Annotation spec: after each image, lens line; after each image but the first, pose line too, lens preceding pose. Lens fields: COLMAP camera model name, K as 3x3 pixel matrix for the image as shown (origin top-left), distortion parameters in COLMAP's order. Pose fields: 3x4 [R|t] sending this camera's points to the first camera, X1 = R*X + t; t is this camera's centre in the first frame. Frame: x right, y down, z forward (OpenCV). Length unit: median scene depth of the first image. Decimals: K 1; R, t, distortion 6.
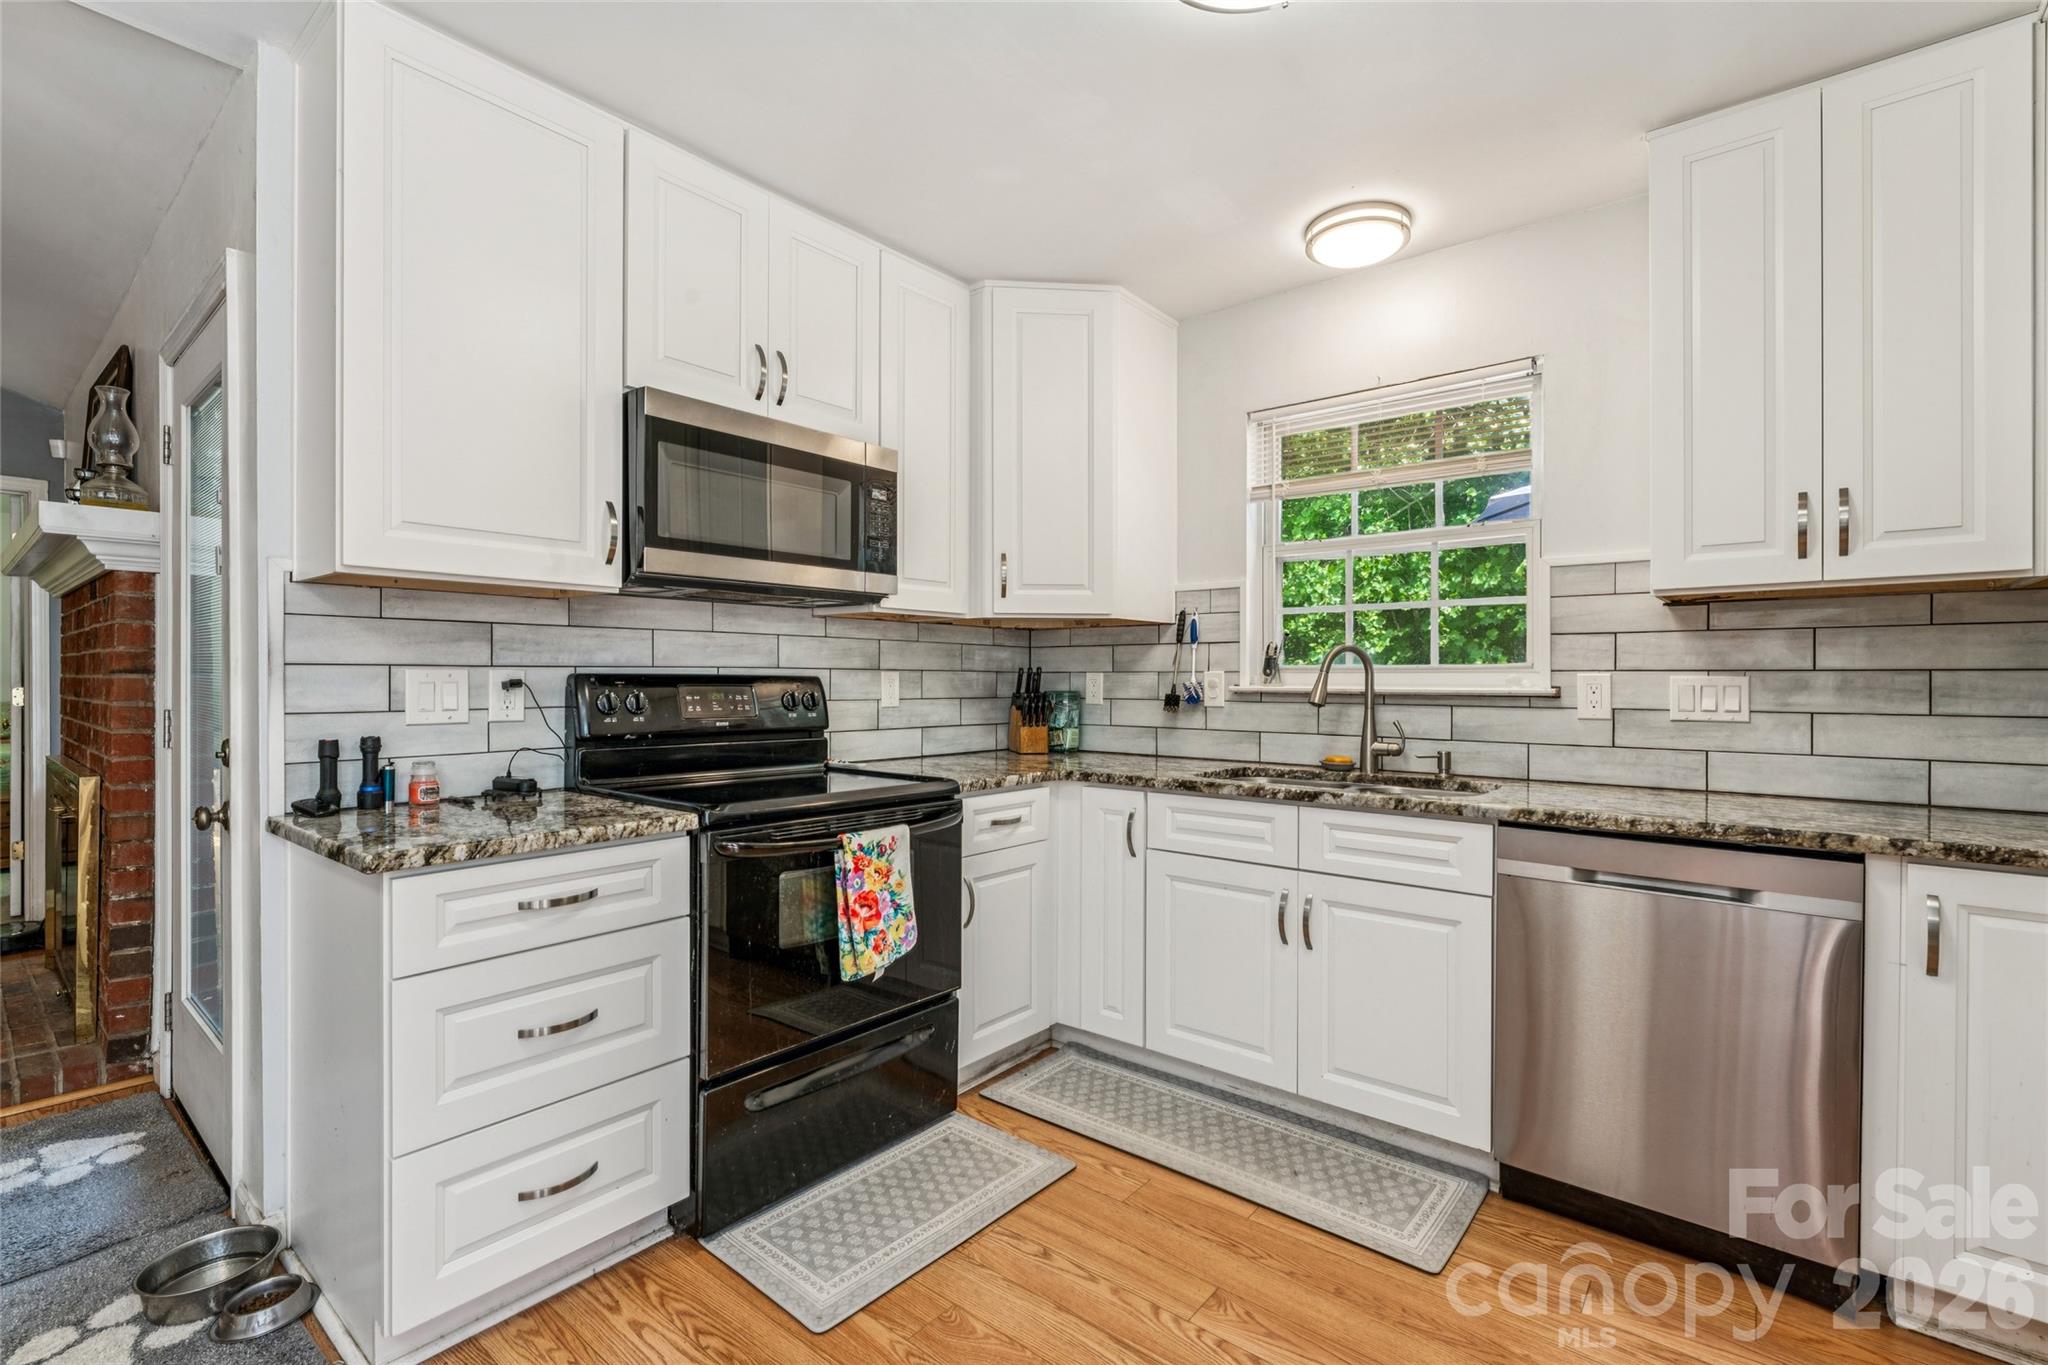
lens RADIAL K [[907.1, 0, 1024.0], [0, 907.1, 682.5], [0, 0, 1]] dist [-0.001080, -0.000181]
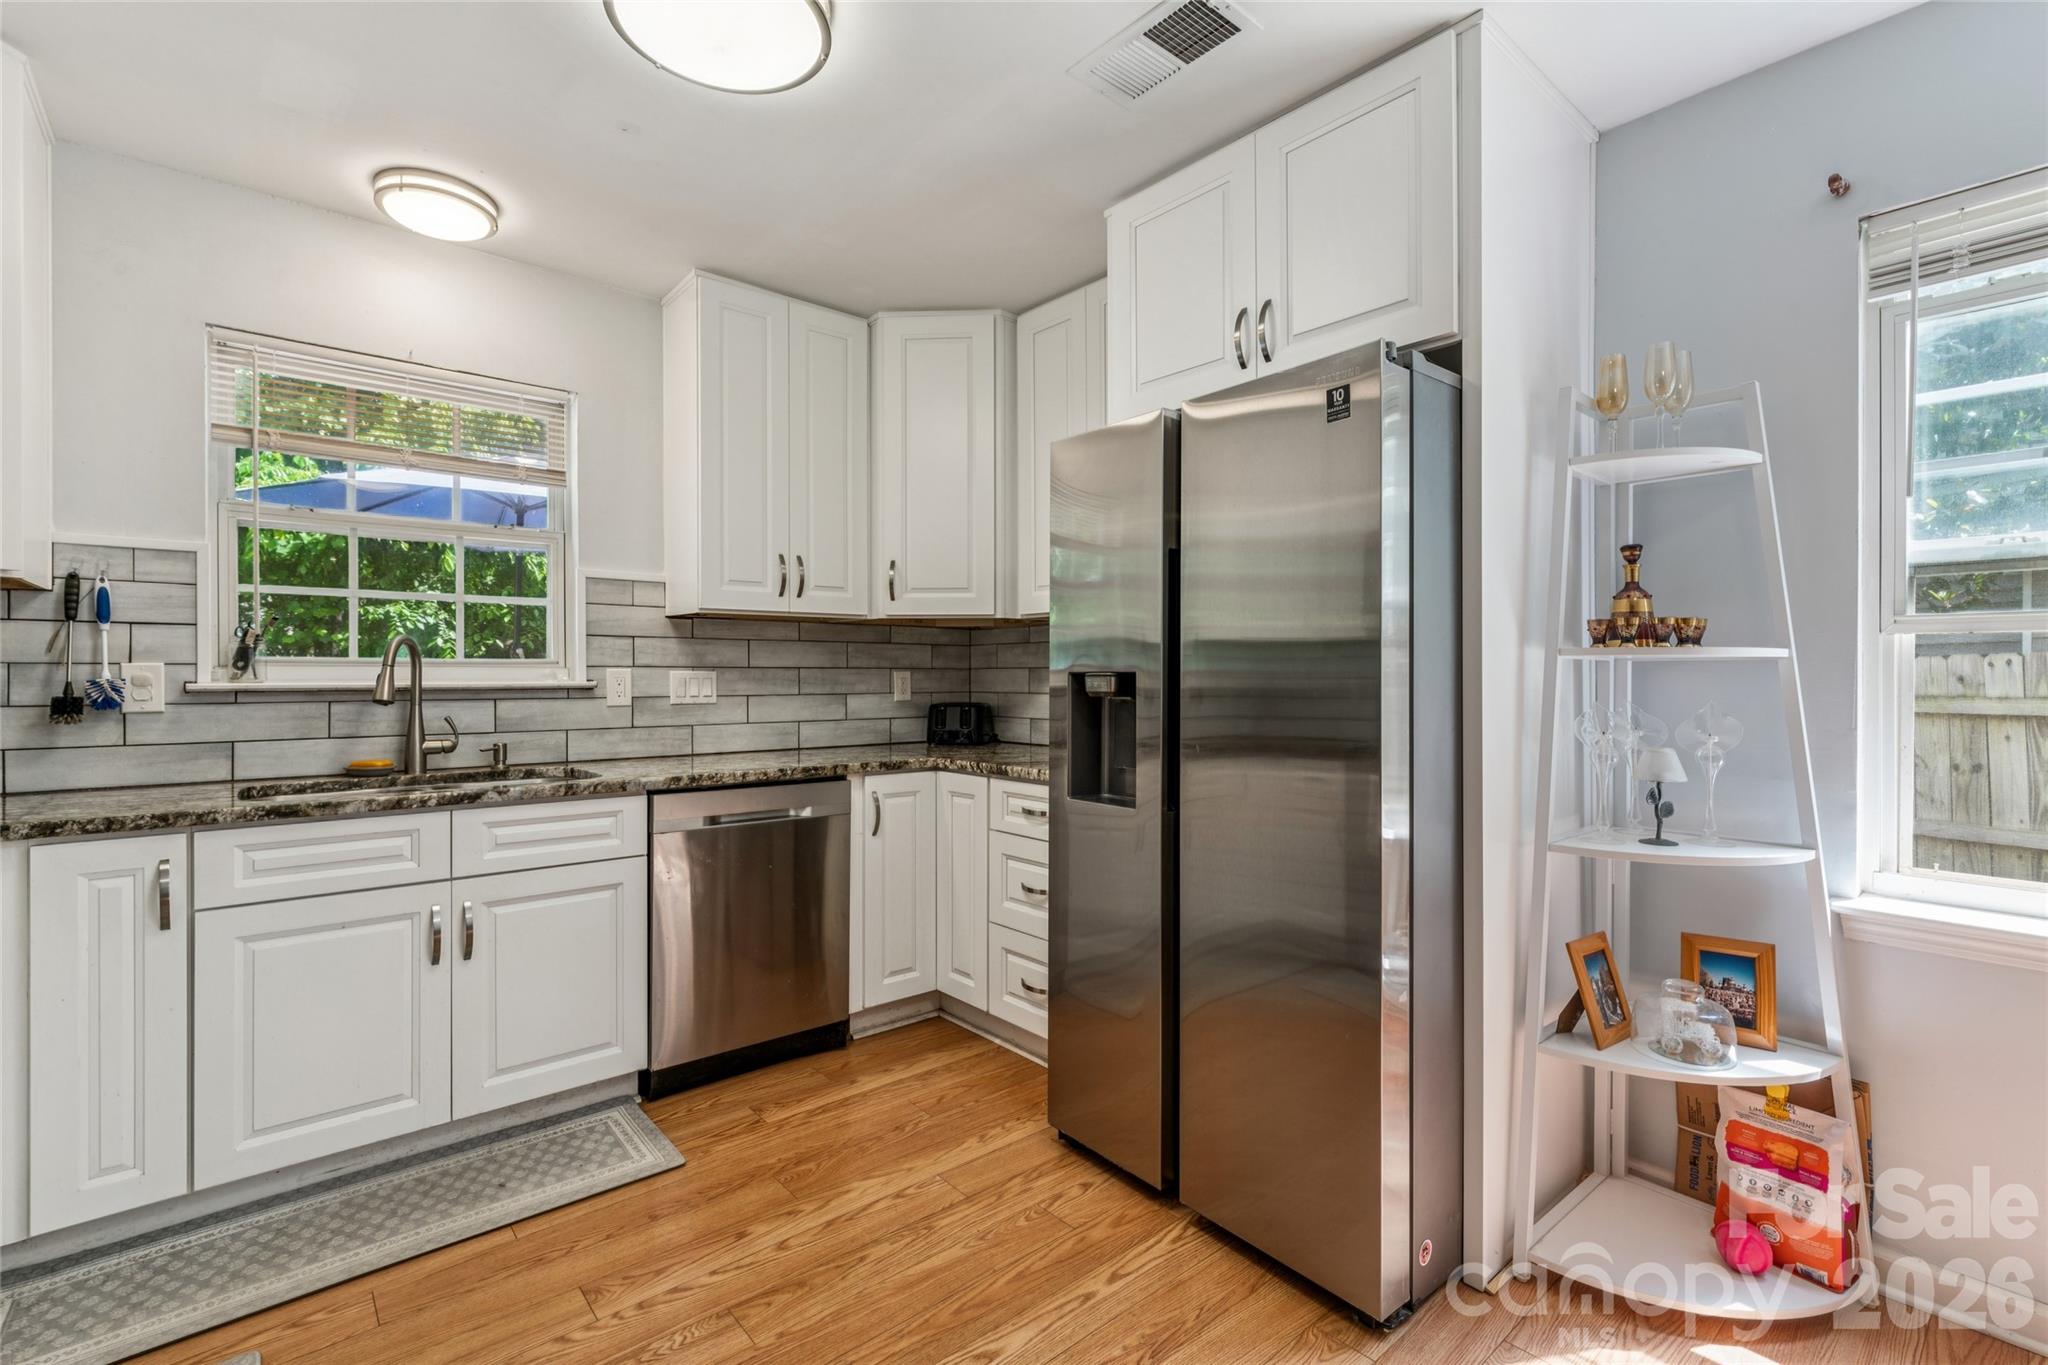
lens RADIAL K [[908.3, 0, 1025.4], [0, 908.3, 676.6], [0, 0, 1]] dist [-0.002052, -0.000205]
pose [[0.169935, -0.004421, 0.985445, -0.482231], [0.004117, 0.999984, 0.003777, -0.001960], [-0.985447, 0.003415, 0.169951, 0.247049]]
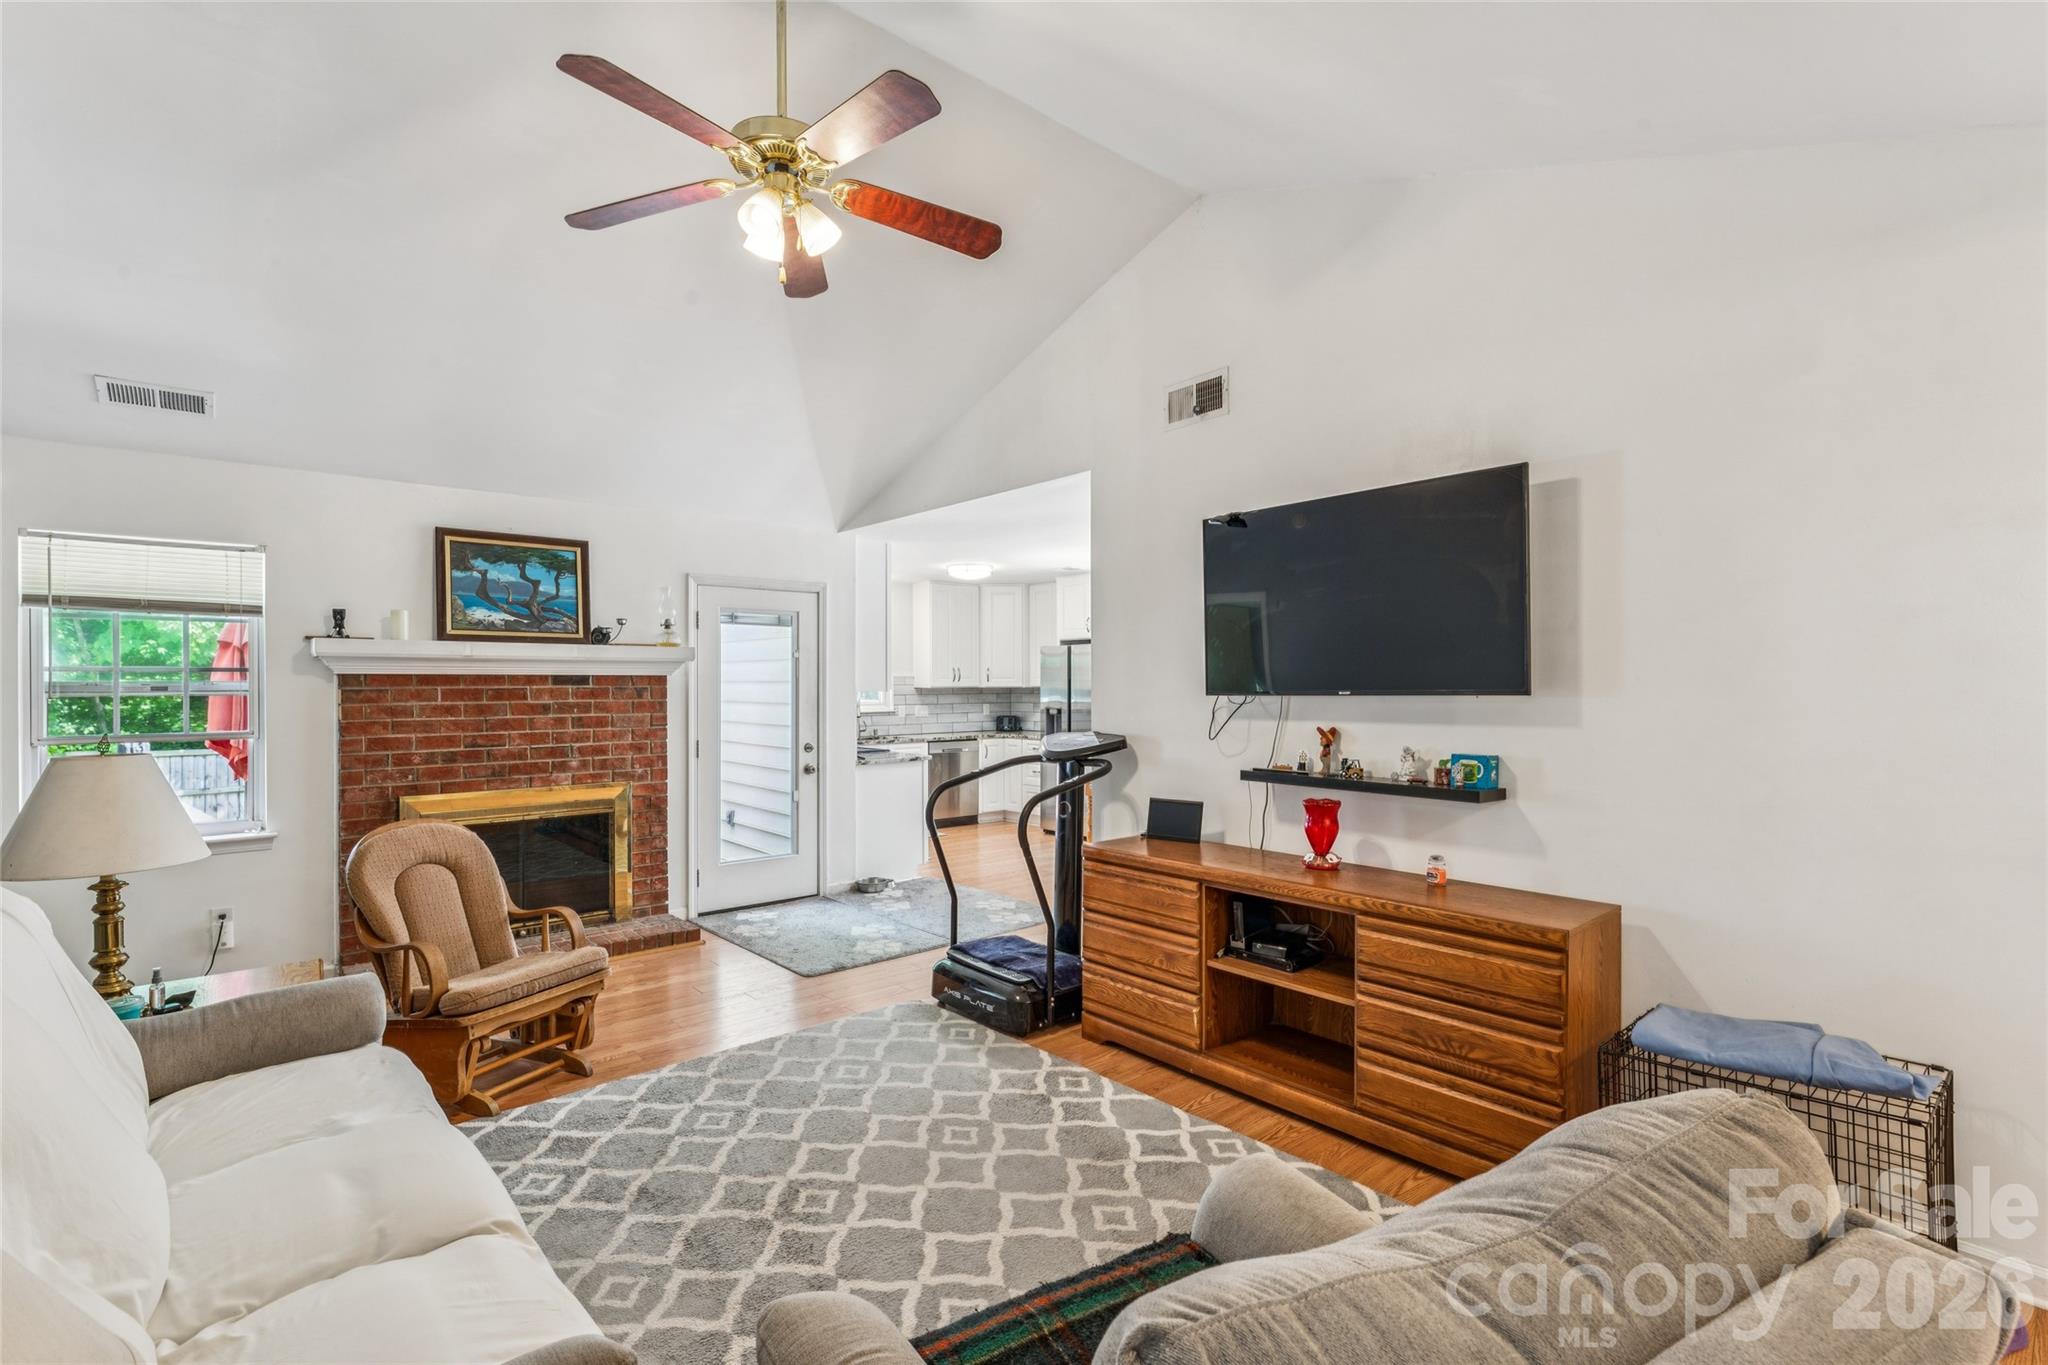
lens RADIAL K [[933.7, 0, 1024.0], [0, 933.7, 682.5], [0, 0, 1]] dist [0.001061, 0.000203]
pose [[0.166449, -0.003282, 0.986045, -3.108448], [0.009356, 0.999955, 0.001749, -0.107848], [-0.986006, 0.008934, 0.166472, -0.155445]]
